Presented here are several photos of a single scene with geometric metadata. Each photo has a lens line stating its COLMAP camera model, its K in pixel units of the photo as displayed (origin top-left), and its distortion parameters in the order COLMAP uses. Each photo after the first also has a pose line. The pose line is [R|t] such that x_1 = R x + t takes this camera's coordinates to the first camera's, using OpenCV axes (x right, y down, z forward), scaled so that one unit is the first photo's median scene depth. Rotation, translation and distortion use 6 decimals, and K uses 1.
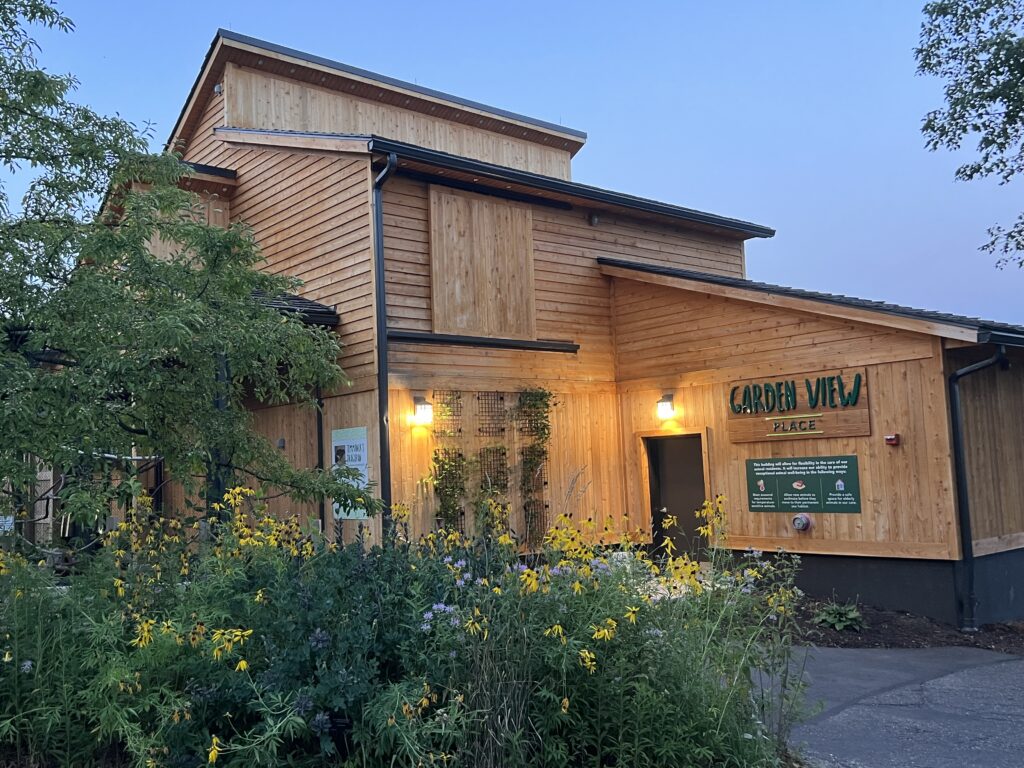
lens RADIAL K [[924.8, 0, 510.7], [0, 924.8, 384.7], [0, 0, 1]] dist [0.009835, 0.000343]
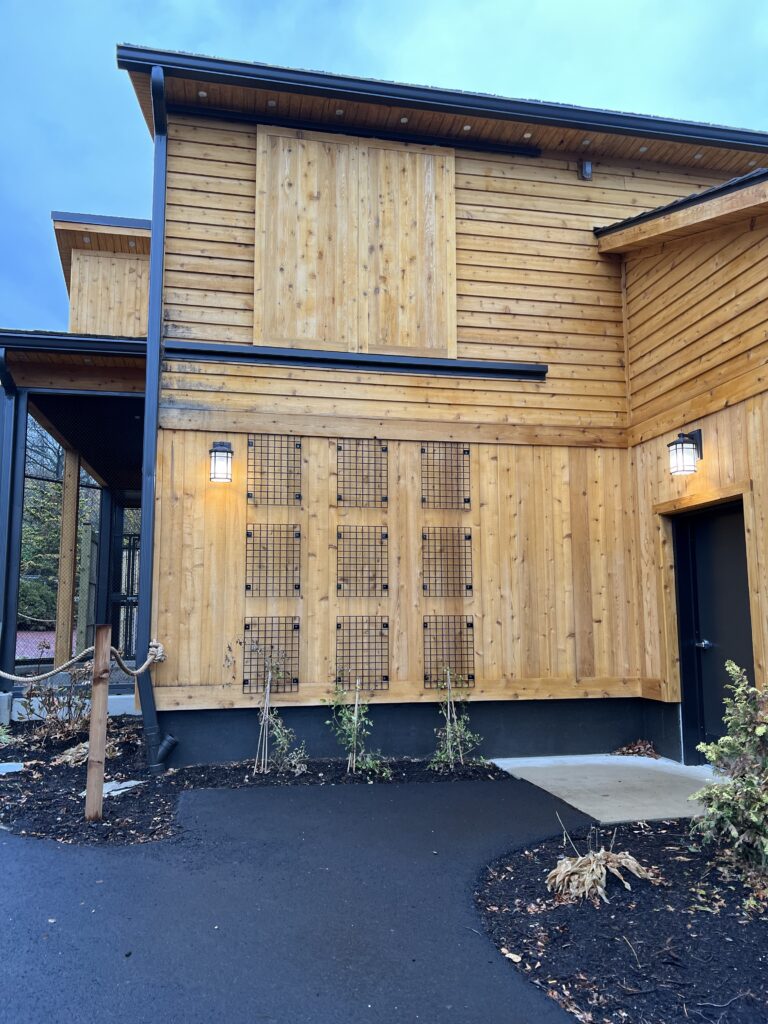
lens RADIAL K [[792.5, 0, 386.2], [0, 792.5, 510.2], [0, 0, 1]] dist [-0.011289, -0.003219]
pose [[0.875299, -0.029412, -0.482688, 0.247986], [0.007199, 0.998831, -0.047807, 0.082017], [0.483529, 0.038371, 0.874487, 0.542518]]
